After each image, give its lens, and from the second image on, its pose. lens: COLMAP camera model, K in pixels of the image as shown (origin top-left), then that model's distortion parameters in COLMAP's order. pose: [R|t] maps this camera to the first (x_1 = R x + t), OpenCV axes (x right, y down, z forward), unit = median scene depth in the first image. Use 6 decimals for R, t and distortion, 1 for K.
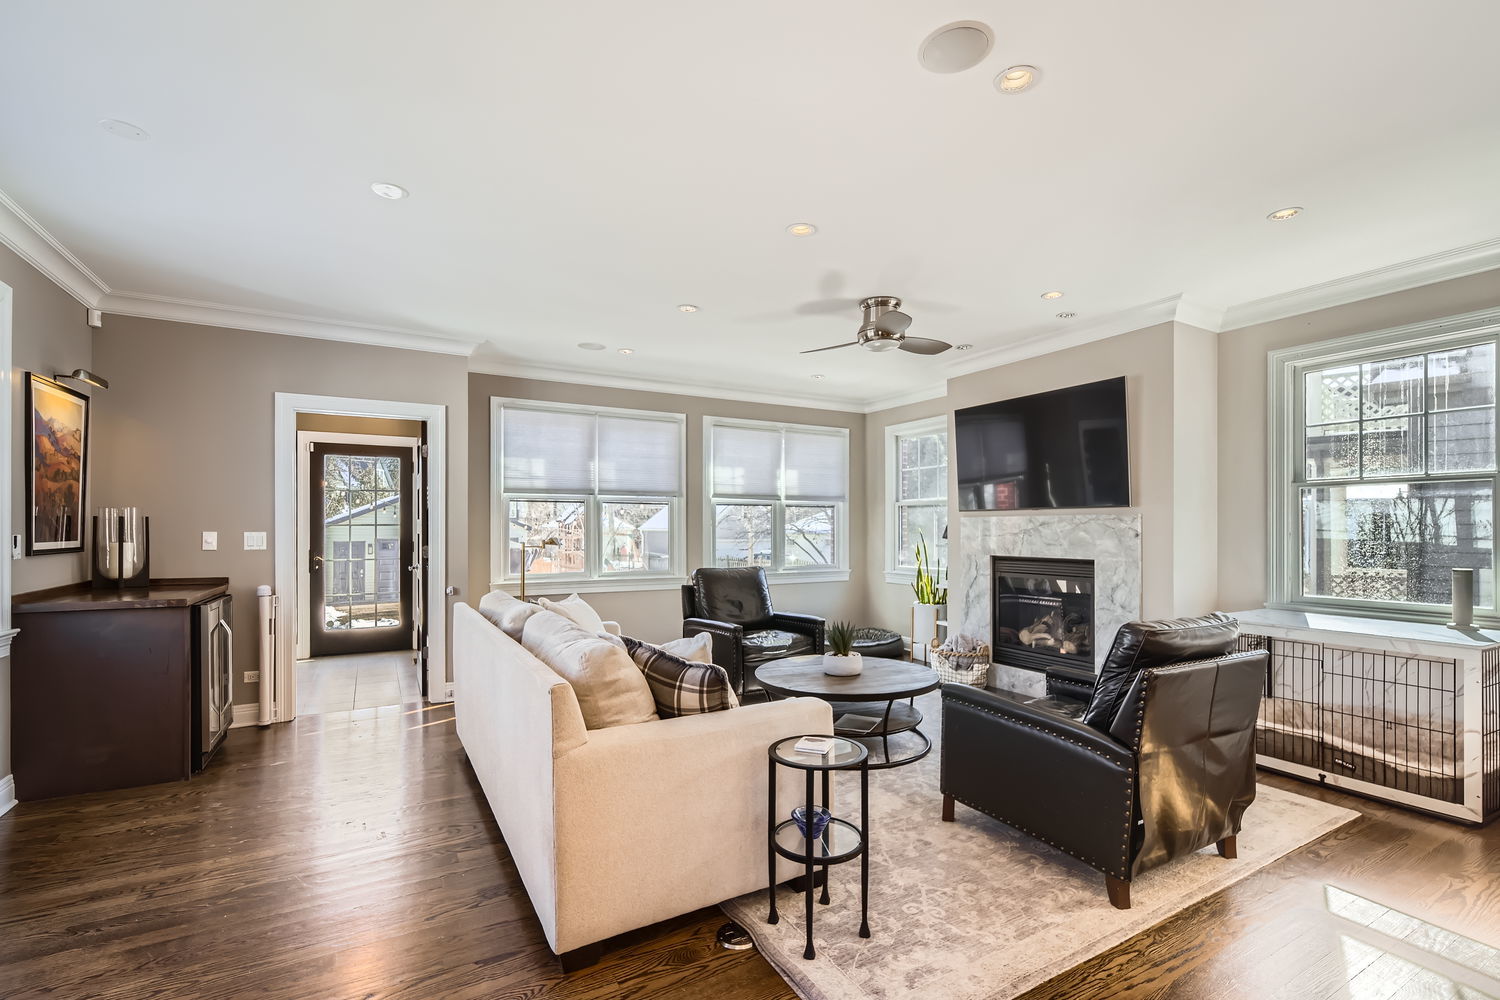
lens RADIAL K [[673.6, 0, 768.4], [0, 673.6, 532.6], [0, 0, 1]] dist [0.002041, -0.000020]
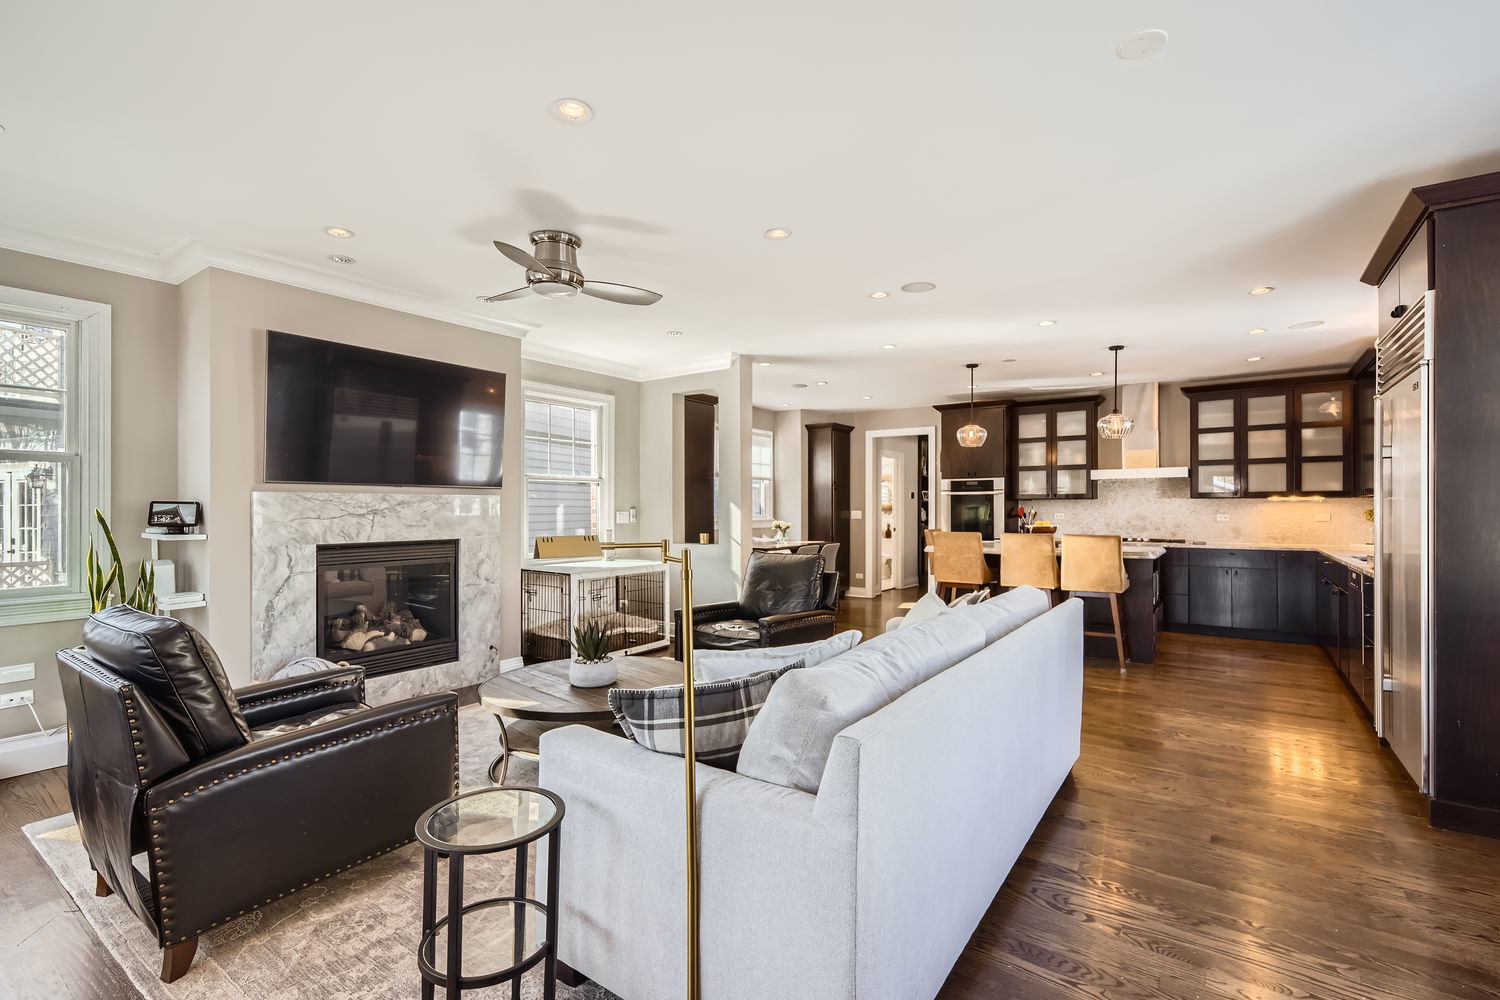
lens RADIAL K [[673.6, 0, 753.1], [0, 673.6, 502.8], [0, 0, 1]] dist [0.002041, -0.000020]
pose [[-0.413952, -0.000279, 0.910299, -0.628249], [-0.003538, 0.999993, -0.001302, -0.014787], [-0.910292, -0.003759, -0.413950, 1.012267]]
